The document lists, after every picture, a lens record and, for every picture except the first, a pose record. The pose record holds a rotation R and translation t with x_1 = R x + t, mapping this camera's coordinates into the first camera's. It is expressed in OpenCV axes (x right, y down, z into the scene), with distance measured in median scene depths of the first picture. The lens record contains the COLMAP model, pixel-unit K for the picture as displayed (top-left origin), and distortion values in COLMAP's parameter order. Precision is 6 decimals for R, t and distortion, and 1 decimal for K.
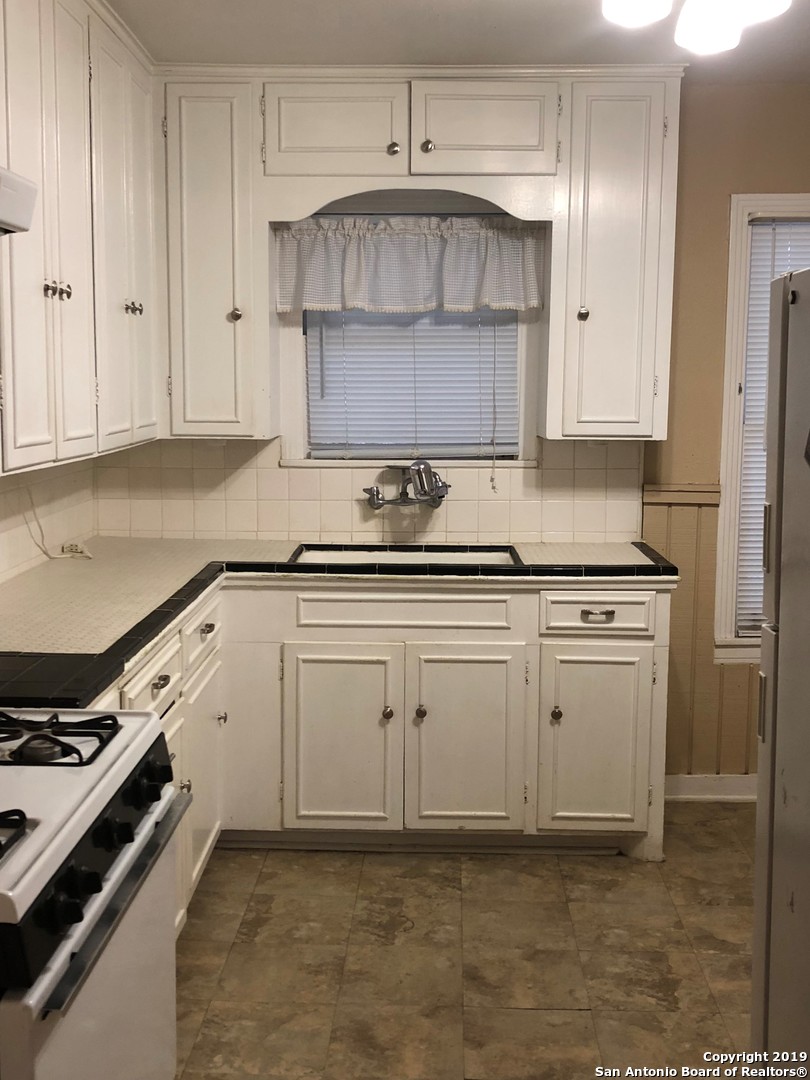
lens RADIAL K [[1243.5, 0, 407.6], [0, 1243.5, 538.4], [0, 0, 1]] dist [0.027436, 0.000000]
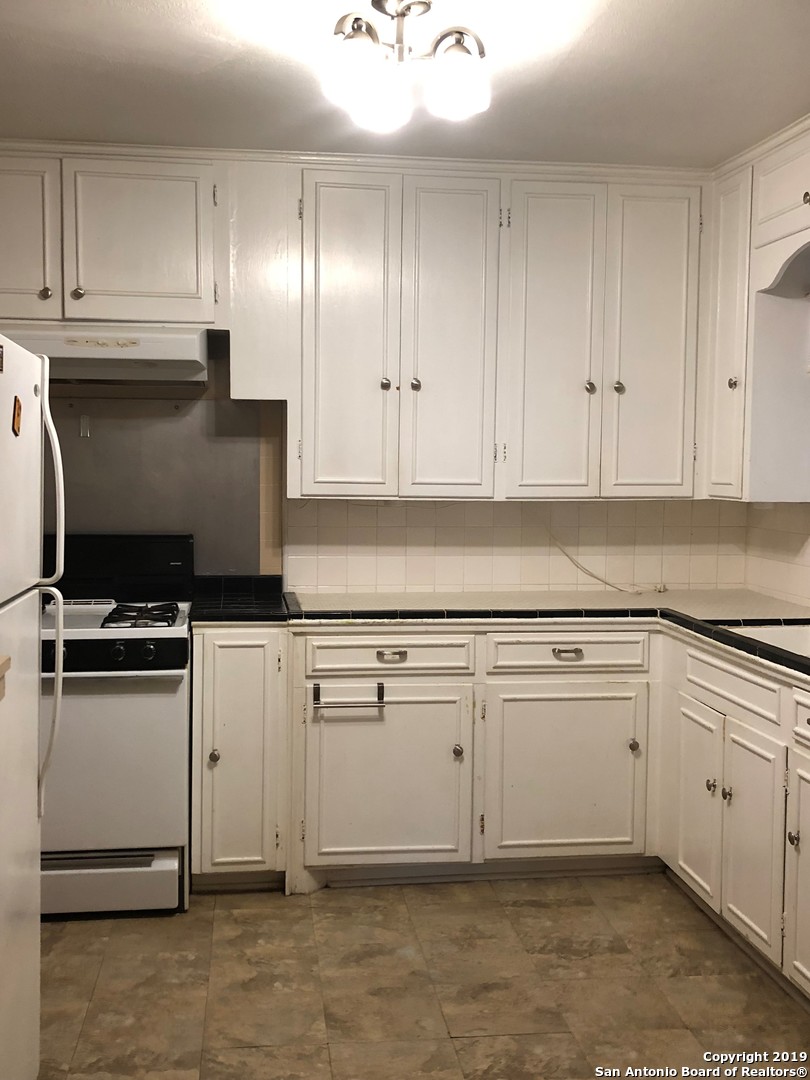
lens RADIAL K [[1243.5, 0, 407.6], [0, 1243.5, 540.4], [0, 0, 1]] dist [0.027436, 0.000000]
pose [[0.149904, 0.064365, -0.986603, 1.055228], [-0.137561, 0.989531, 0.043655, -0.071550], [0.979084, 0.129174, 0.157189, 0.681897]]
